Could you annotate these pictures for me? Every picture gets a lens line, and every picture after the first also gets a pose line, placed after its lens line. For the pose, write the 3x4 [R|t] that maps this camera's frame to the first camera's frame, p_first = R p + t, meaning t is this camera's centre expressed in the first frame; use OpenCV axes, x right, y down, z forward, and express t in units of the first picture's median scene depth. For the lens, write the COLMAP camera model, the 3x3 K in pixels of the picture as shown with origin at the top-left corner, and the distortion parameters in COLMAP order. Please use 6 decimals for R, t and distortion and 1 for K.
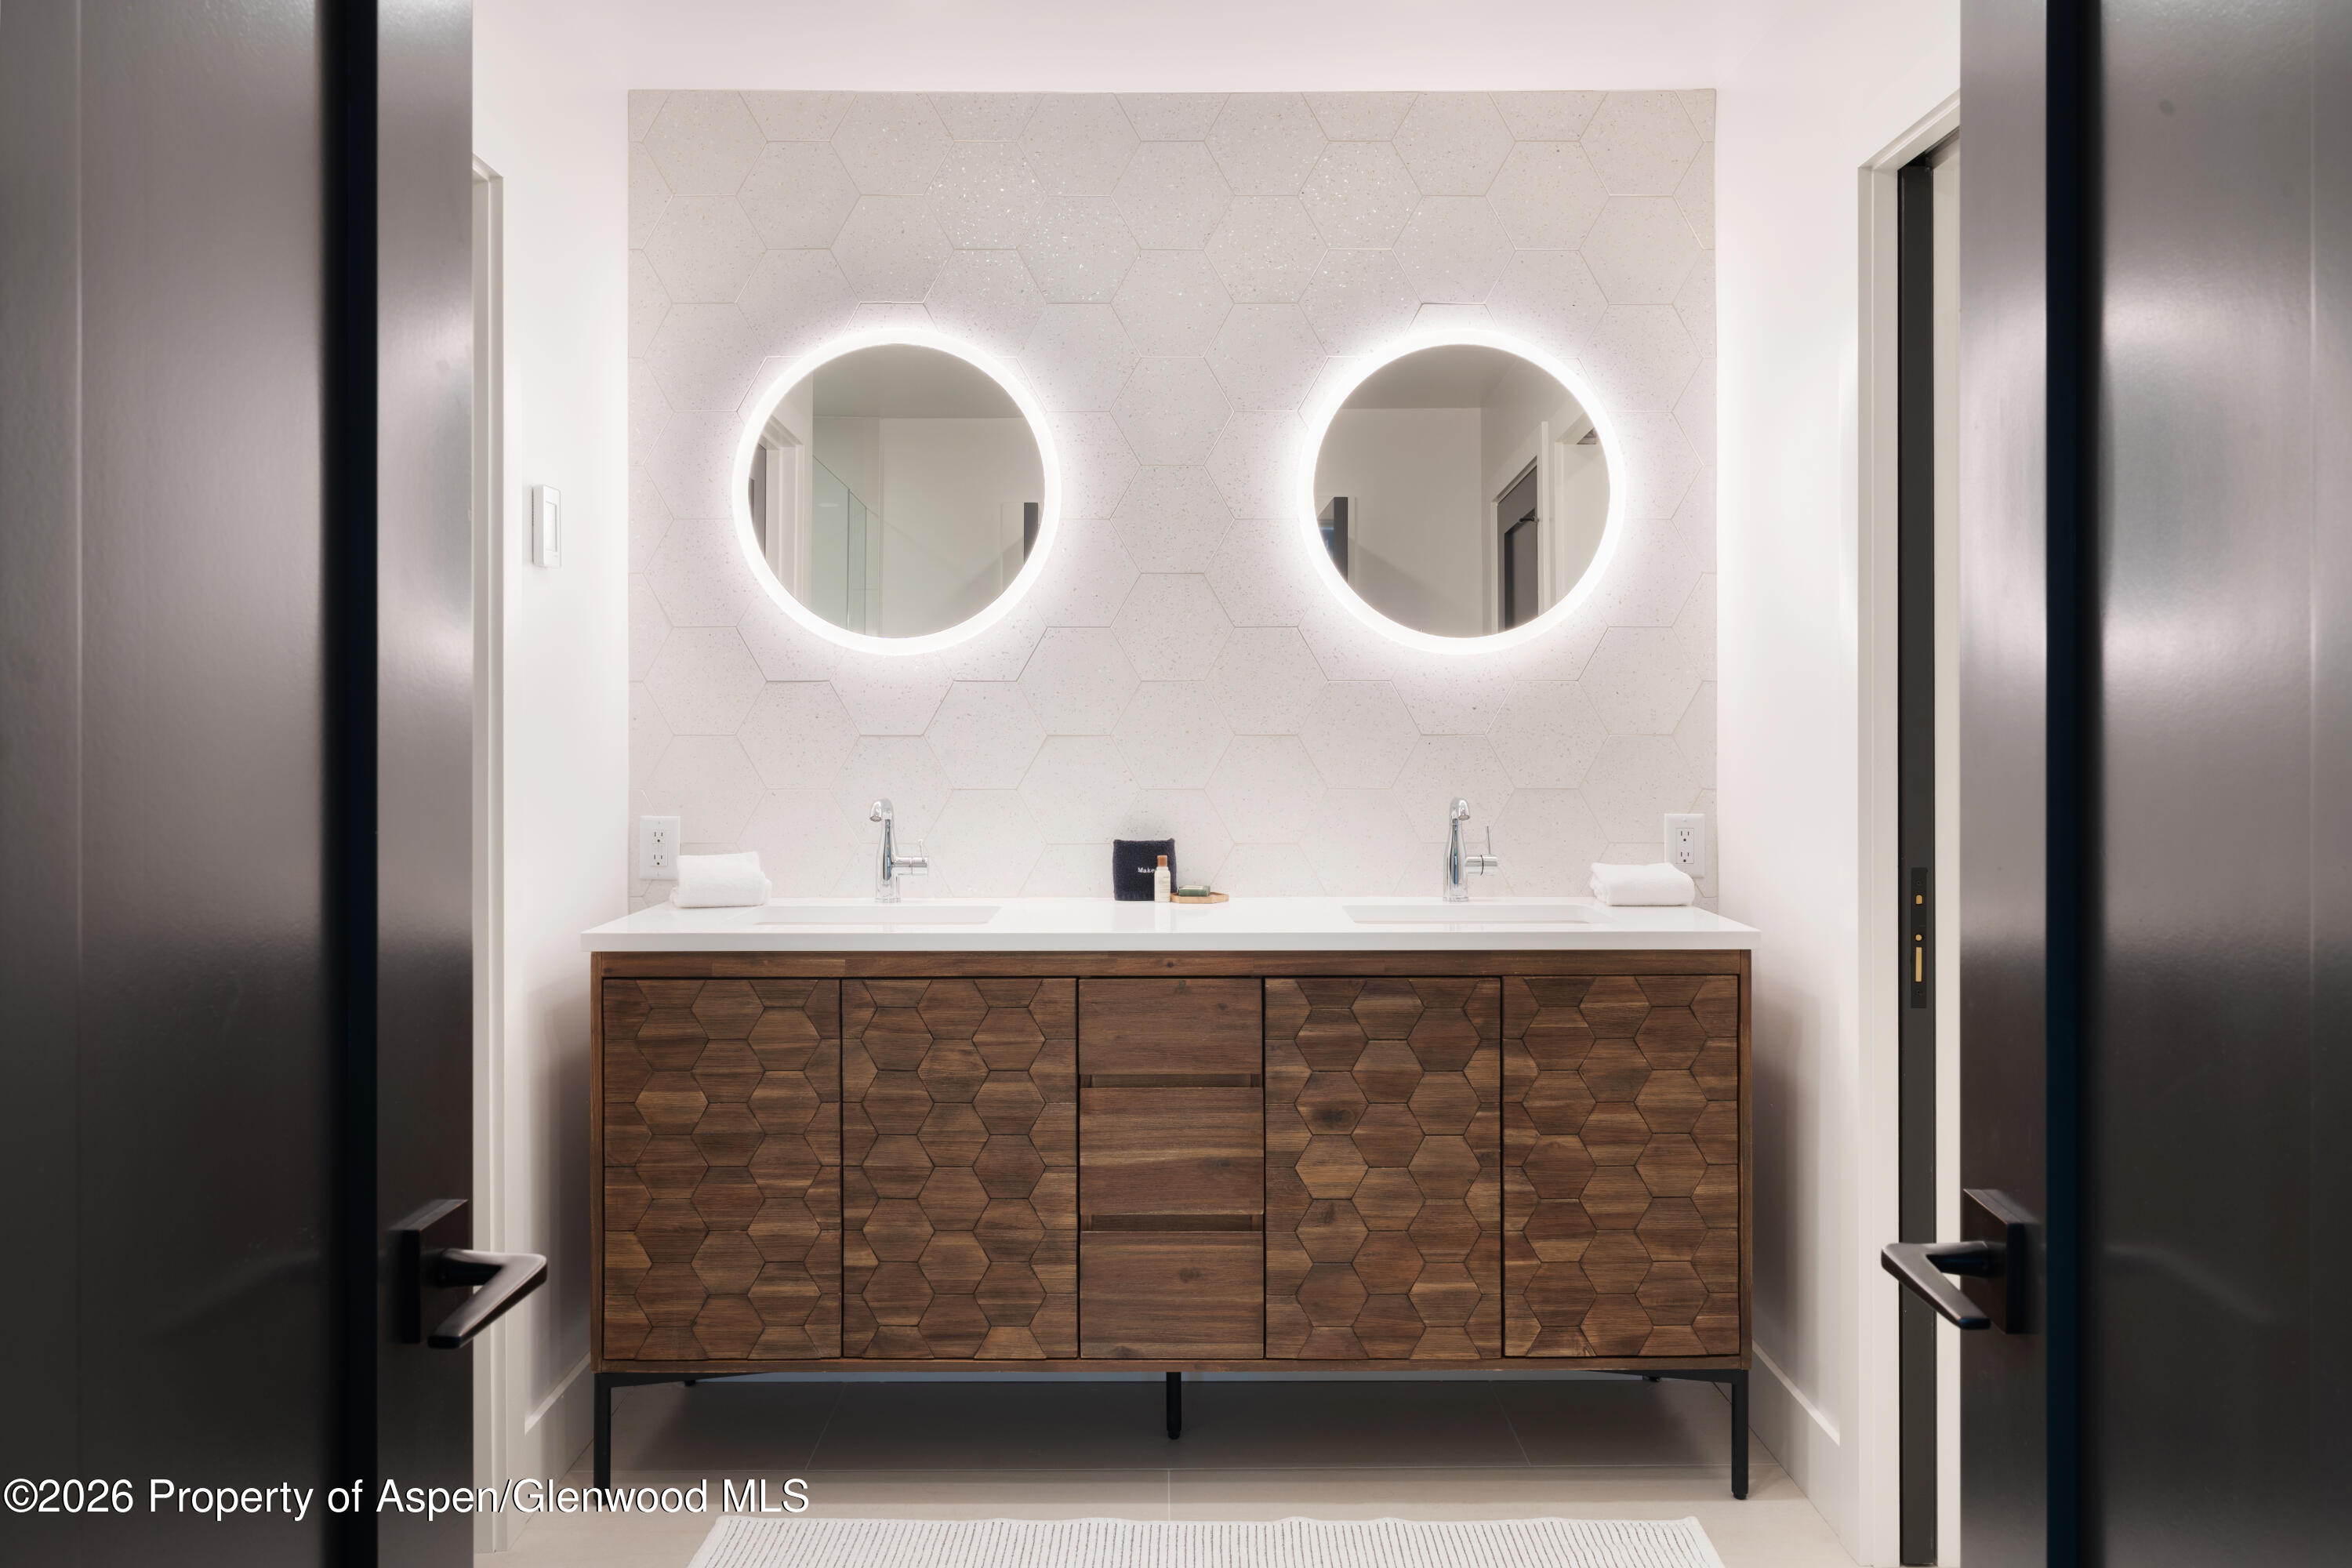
lens RADIAL K [[1843.8, 0, 1176.0], [0, 1843.8, 784.0], [0, 0, 1]] dist [0.002232, 0.000801]
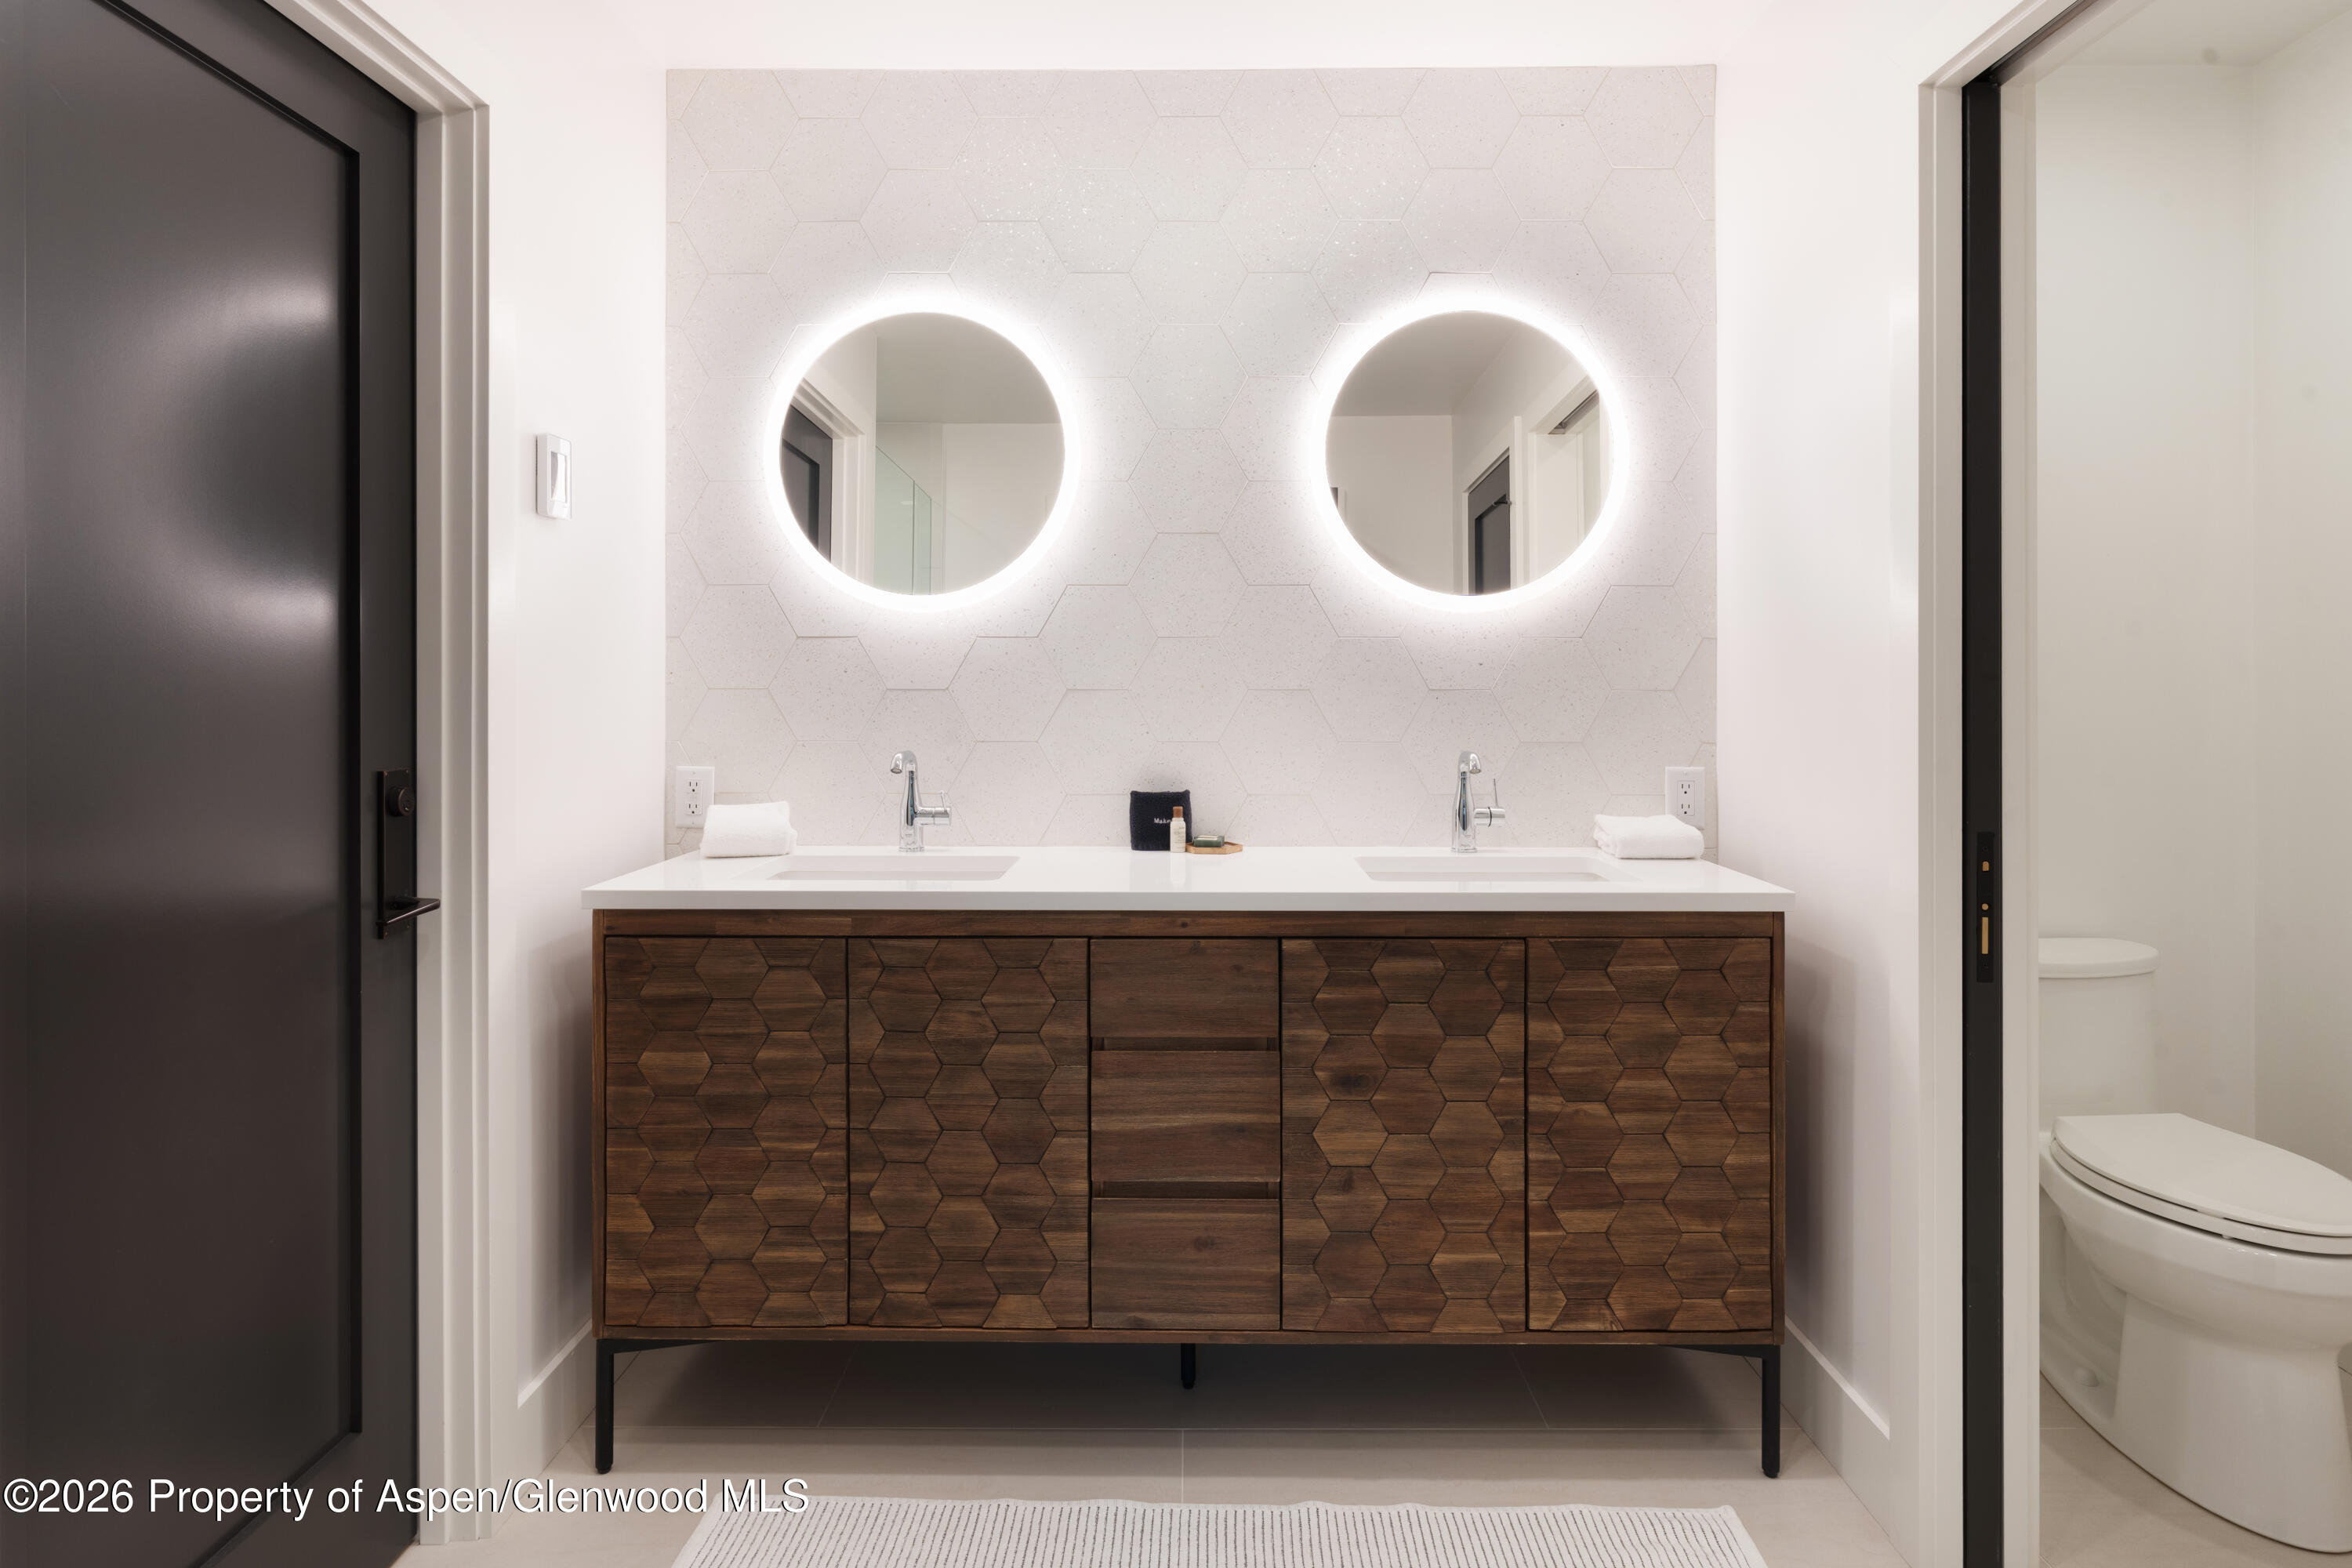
lens RADIAL K [[1337.3, 0, 1166.3], [0, 1337.3, 691.6], [0, 0, 1]] dist [-0.025781, -0.000831]
pose [[0.999740, 0.001699, -0.022735, 0.003140], [-0.002313, 0.999633, -0.027009, -0.005938], [0.022680, 0.027055, 0.999377, 0.291031]]
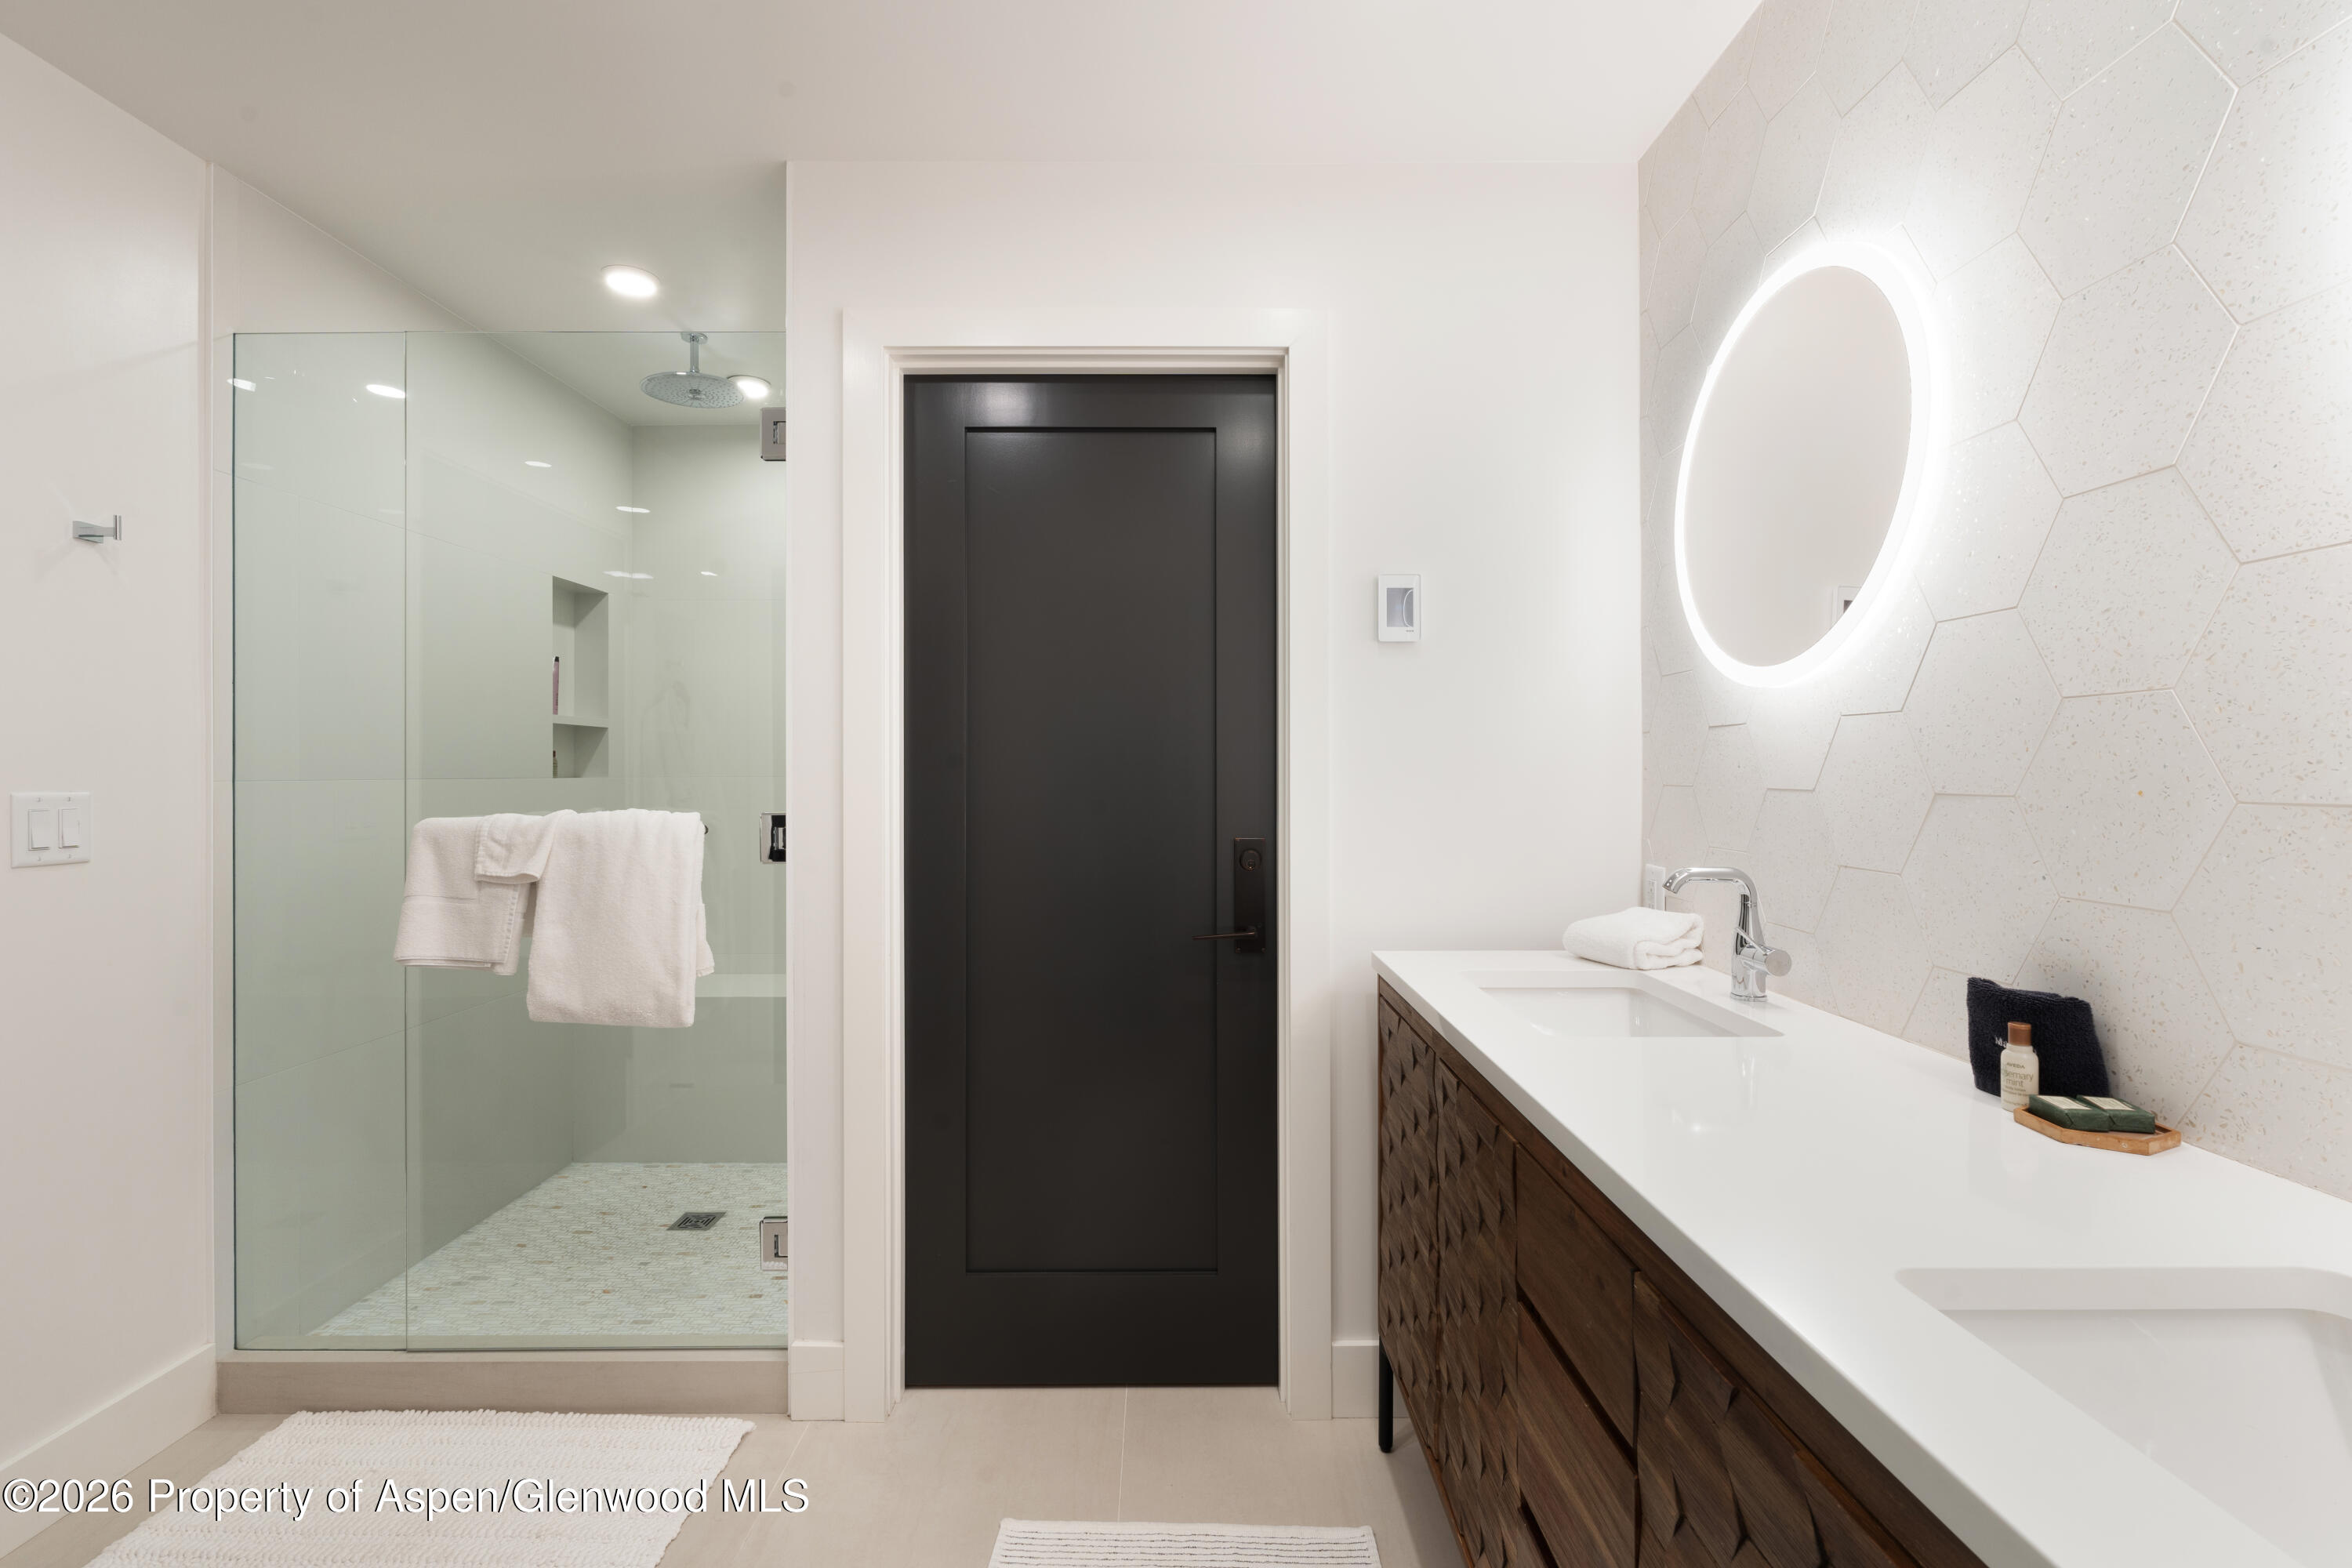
lens RADIAL K [[1099.4, 0, 1176.0], [0, 1099.4, 784.0], [0, 0, 1]] dist [0.000017, -0.000010]
pose [[-0.001983, 0.008900, -0.999958, 0.355110], [-0.029110, 0.999536, 0.008954, -0.029639], [0.999574, 0.029127, -0.001723, 0.860555]]
